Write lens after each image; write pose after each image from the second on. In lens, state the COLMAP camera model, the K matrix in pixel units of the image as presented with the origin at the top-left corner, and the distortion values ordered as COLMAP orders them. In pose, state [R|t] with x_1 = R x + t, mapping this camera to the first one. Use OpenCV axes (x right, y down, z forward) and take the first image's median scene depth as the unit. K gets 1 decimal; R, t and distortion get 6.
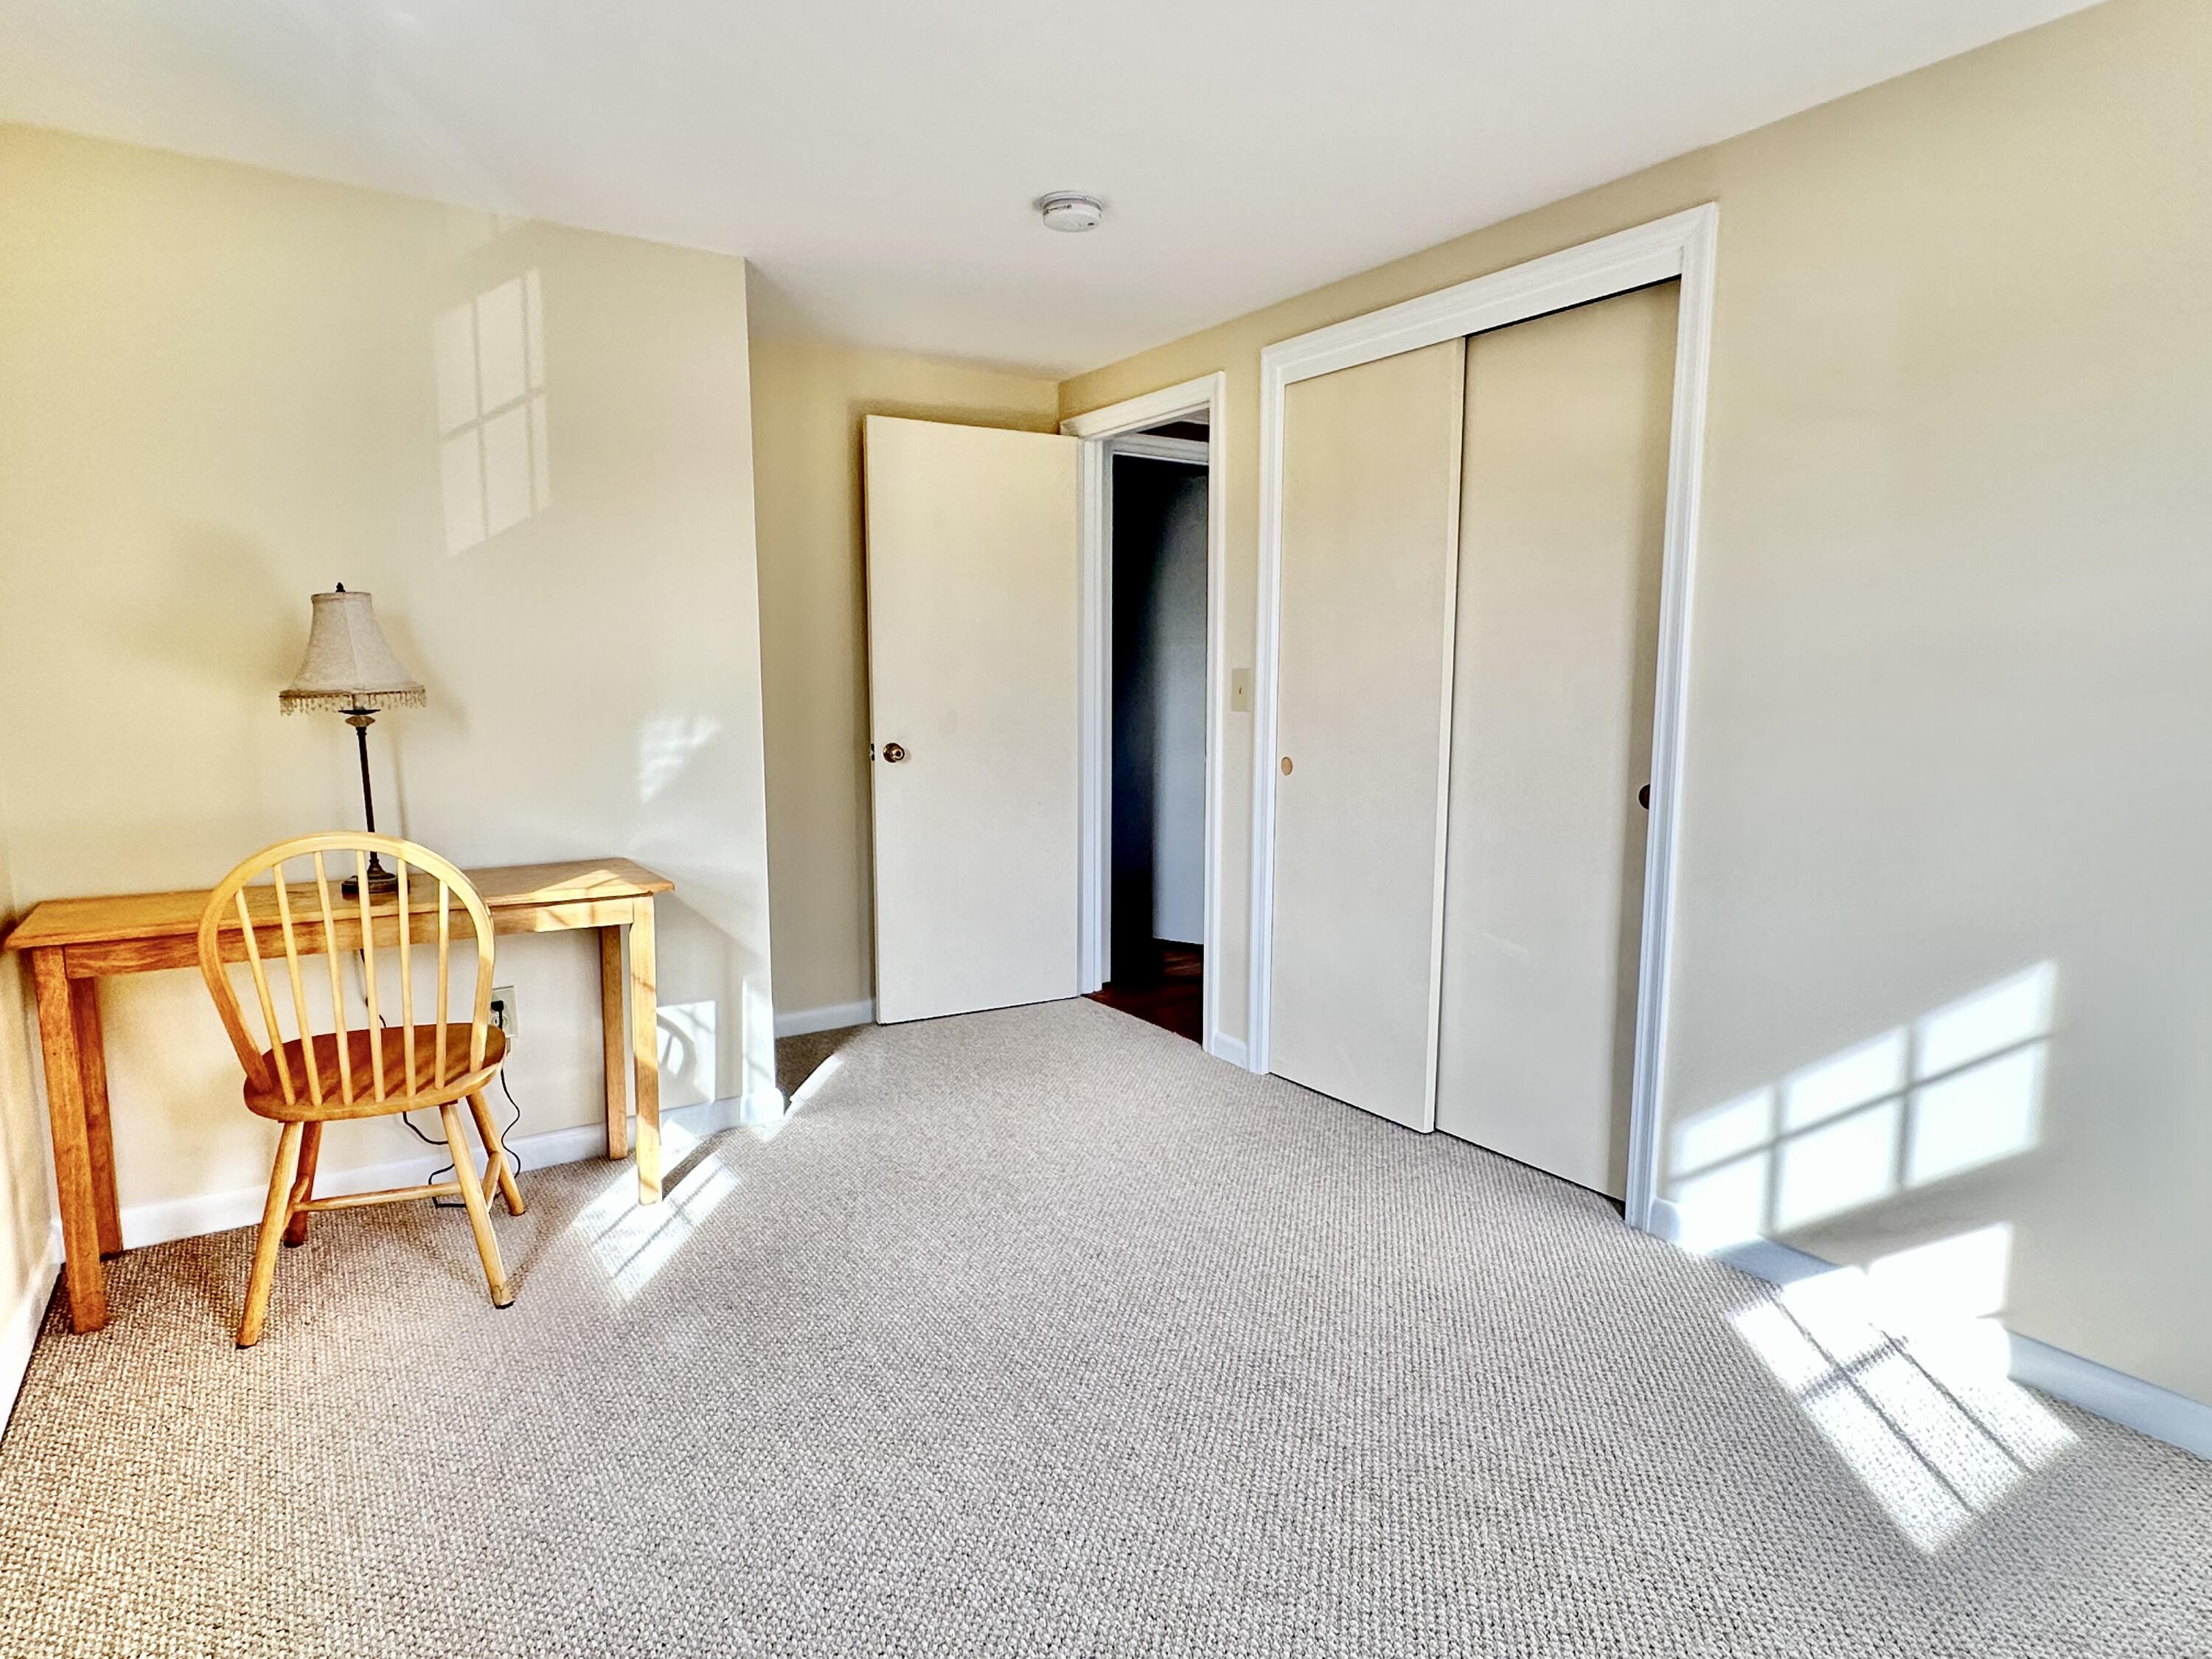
lens RADIAL K [[1241.8, 0, 1106.0], [0, 1241.8, 829.5], [0, 0, 1]] dist [0.003683, 0.000561]
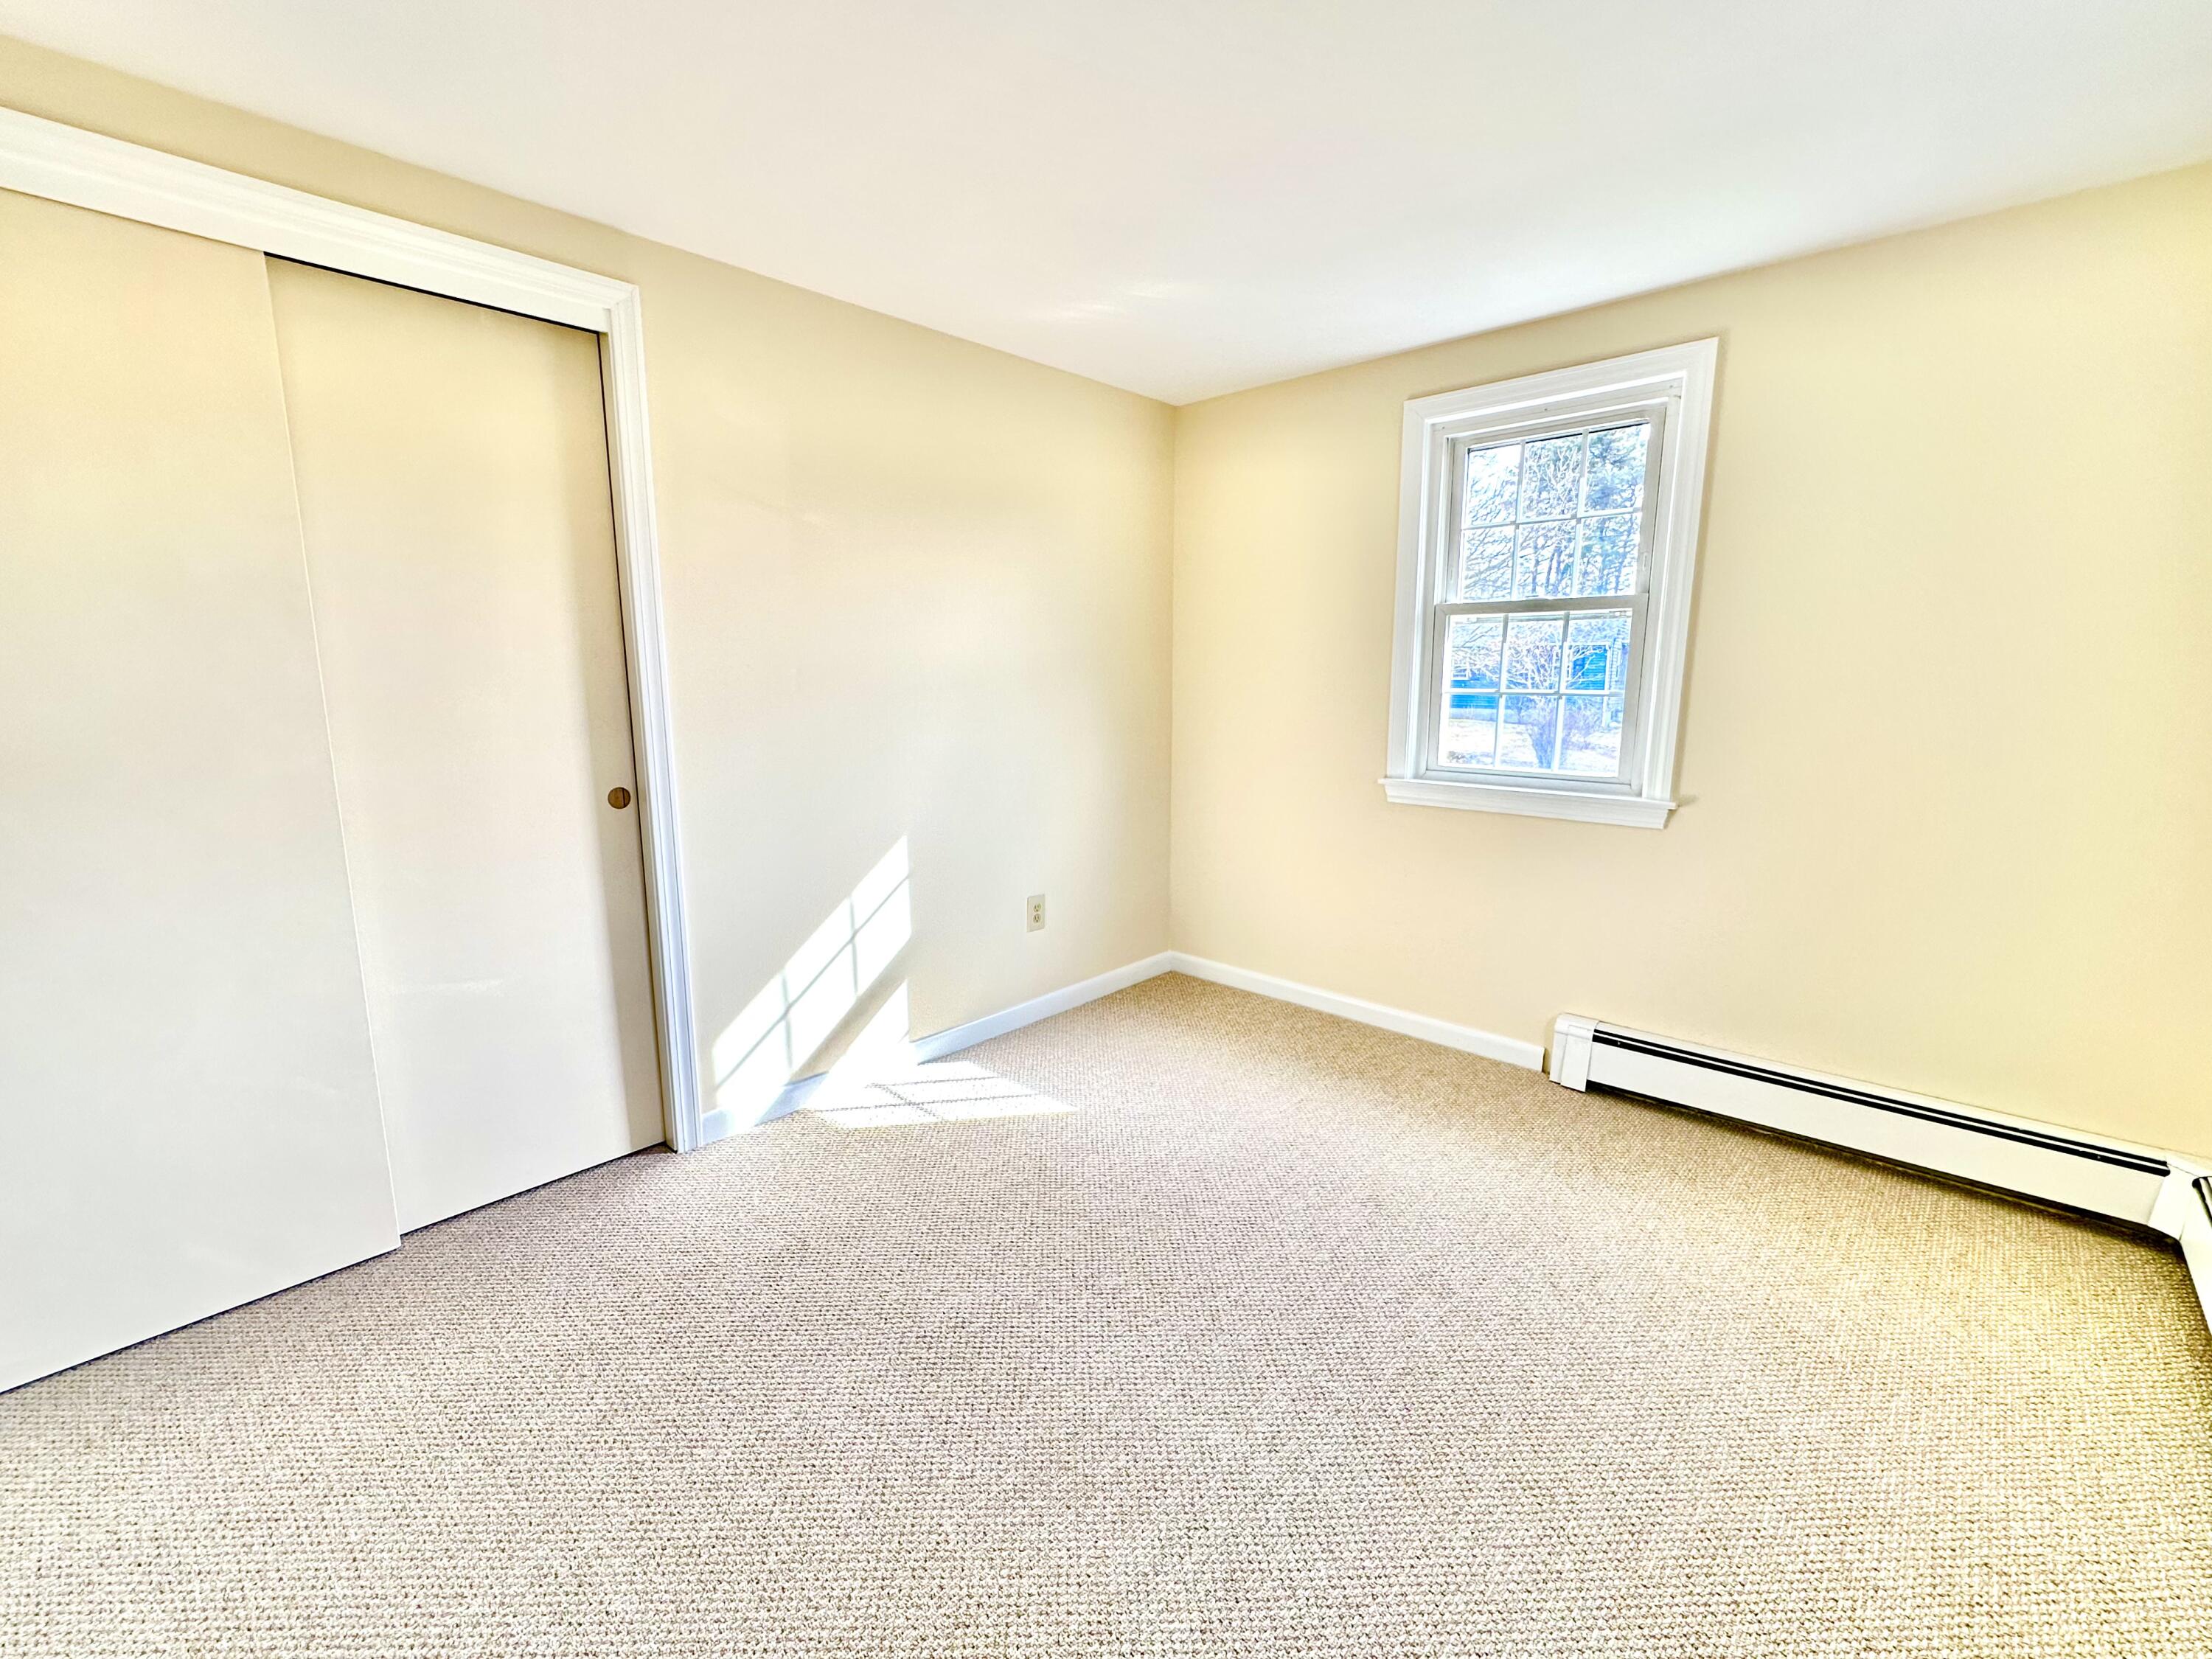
lens RADIAL K [[970.3, 0, 1106.0], [0, 970.3, 829.5], [0, 0, 1]] dist [0.001395, 0.000121]
pose [[-0.236843, -0.155958, 0.958949, -0.562406], [0.132589, 0.972608, 0.190926, -0.113564], [-0.962458, 0.172366, -0.209677, 0.826029]]
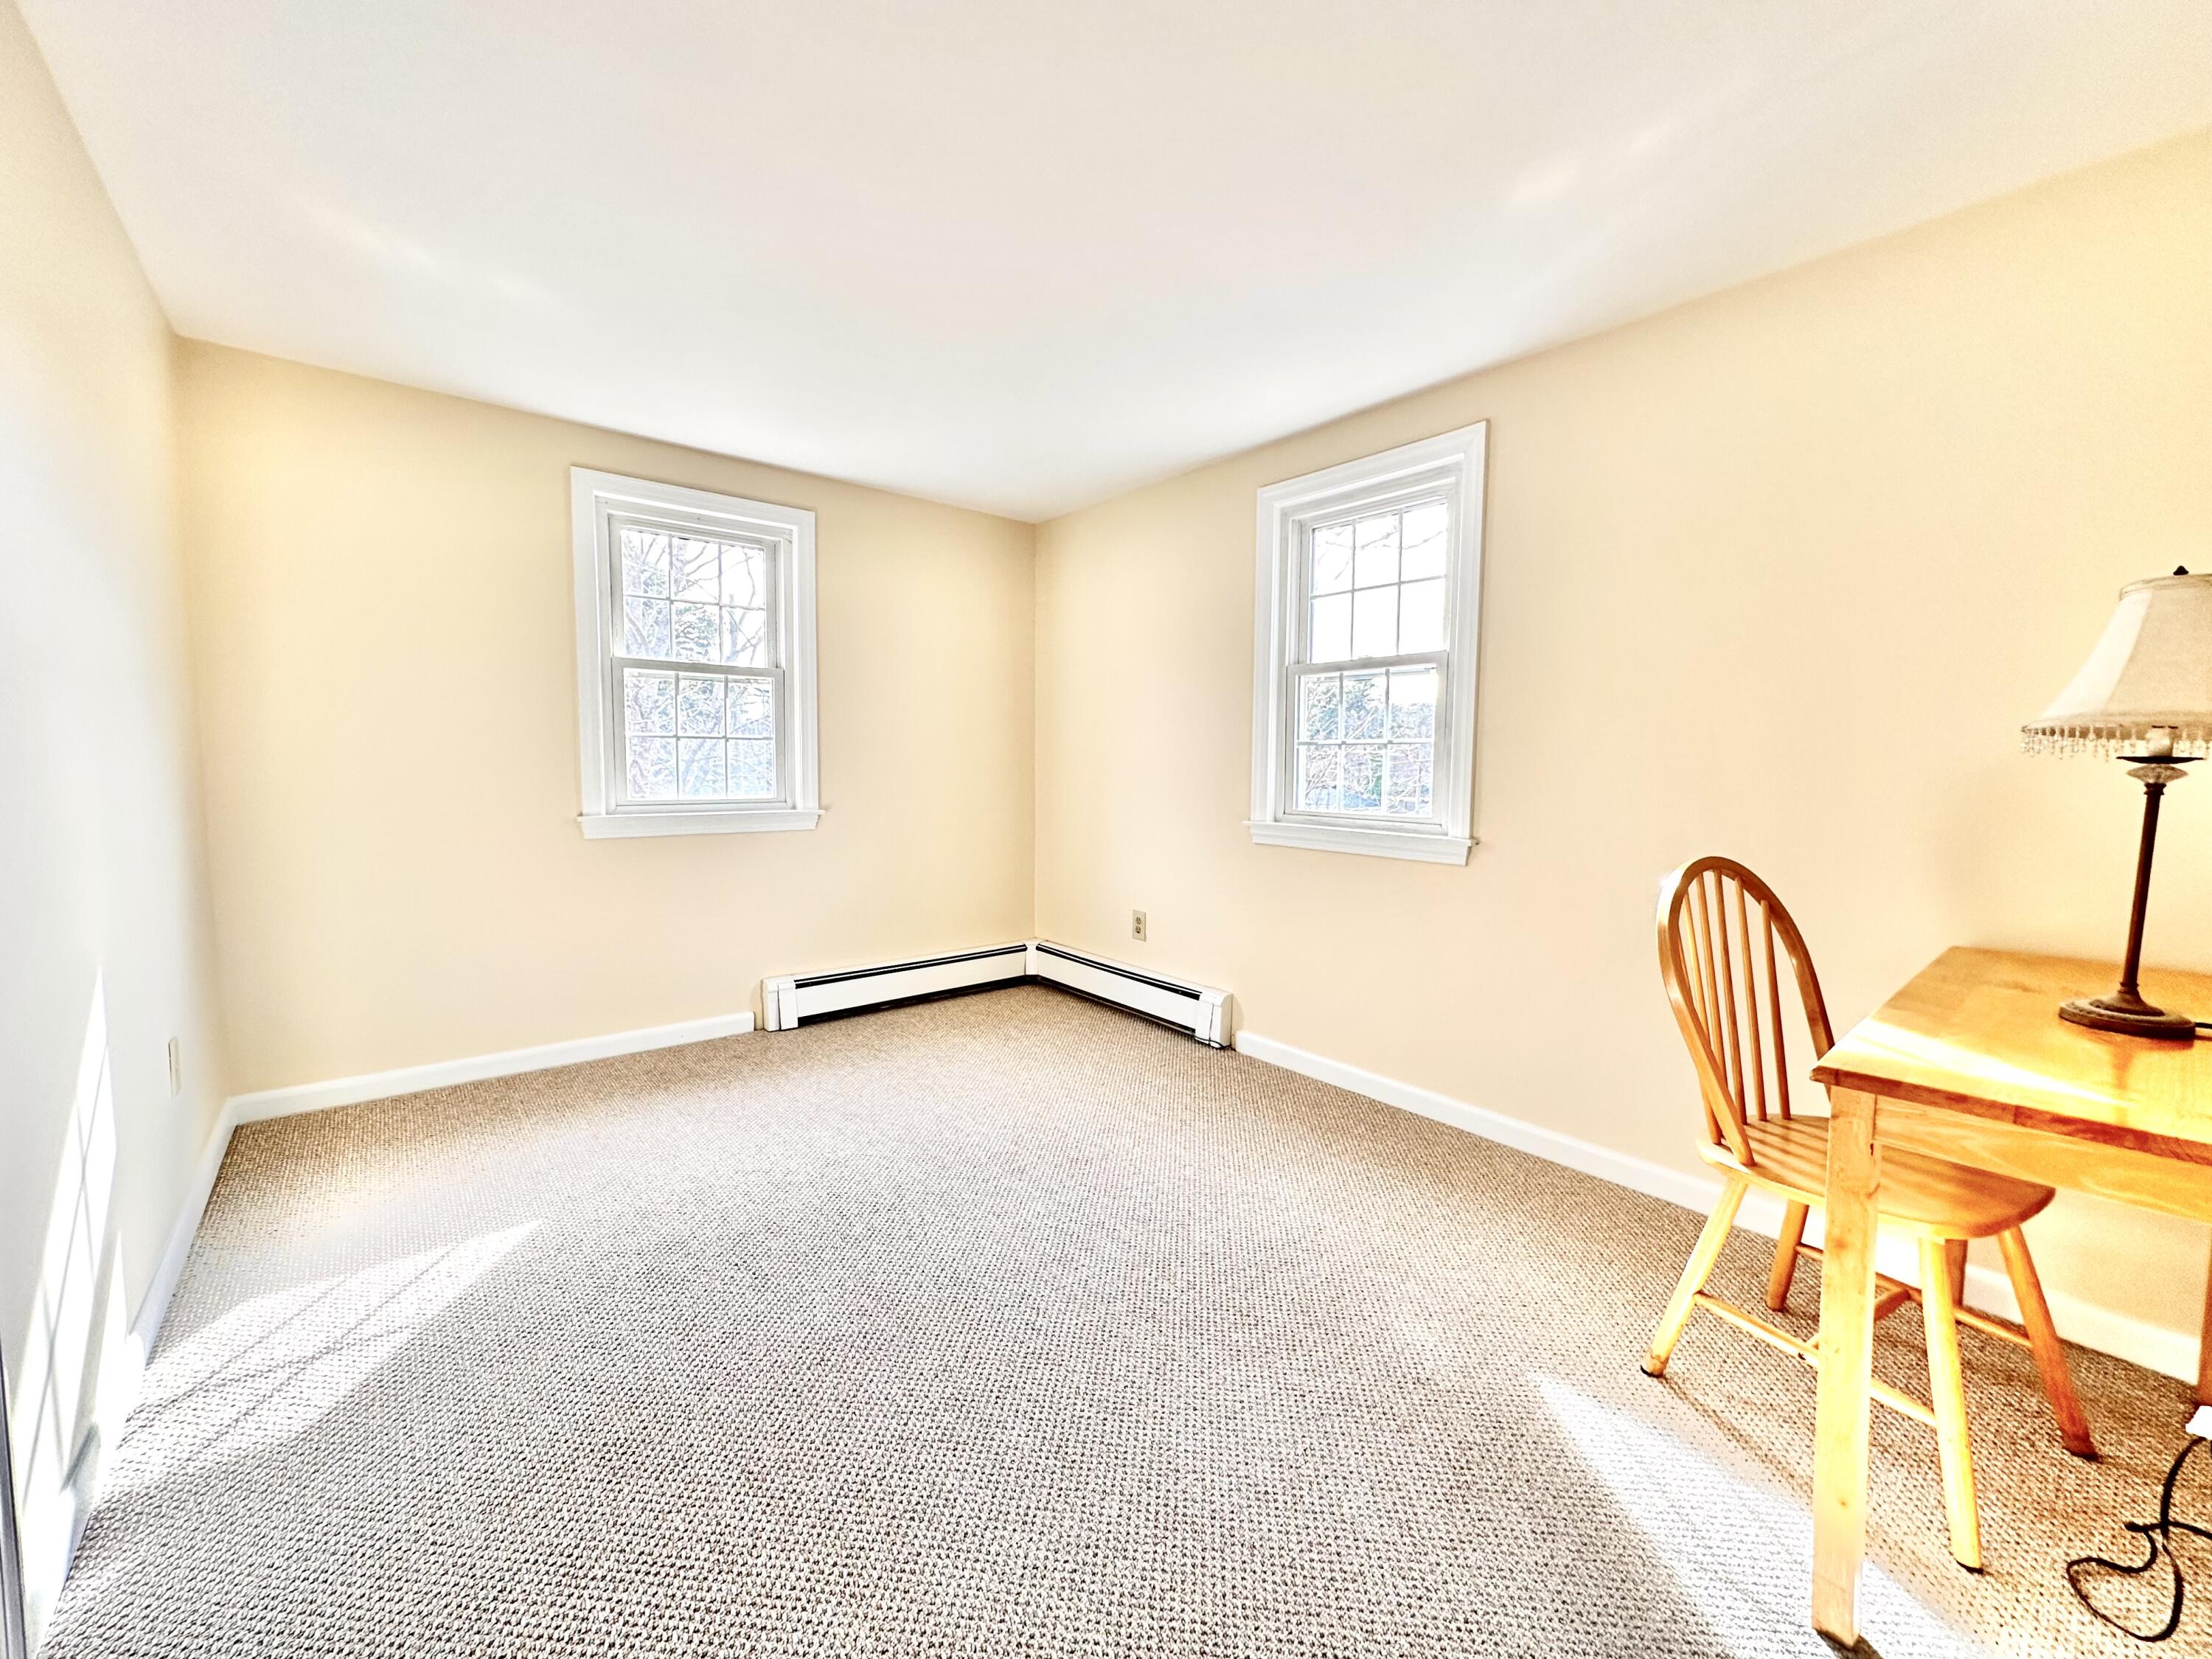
lens RADIAL K [[865.1, 0, 1129.4], [0, 865.1, 831.9], [0, 0, 1]] dist [0.009544, -0.000591]
pose [[-0.991850, 0.008412, -0.127134, 0.010851], [-0.019022, 0.976860, 0.213031, -0.135128], [0.125984, 0.213713, -0.968739, 1.465671]]
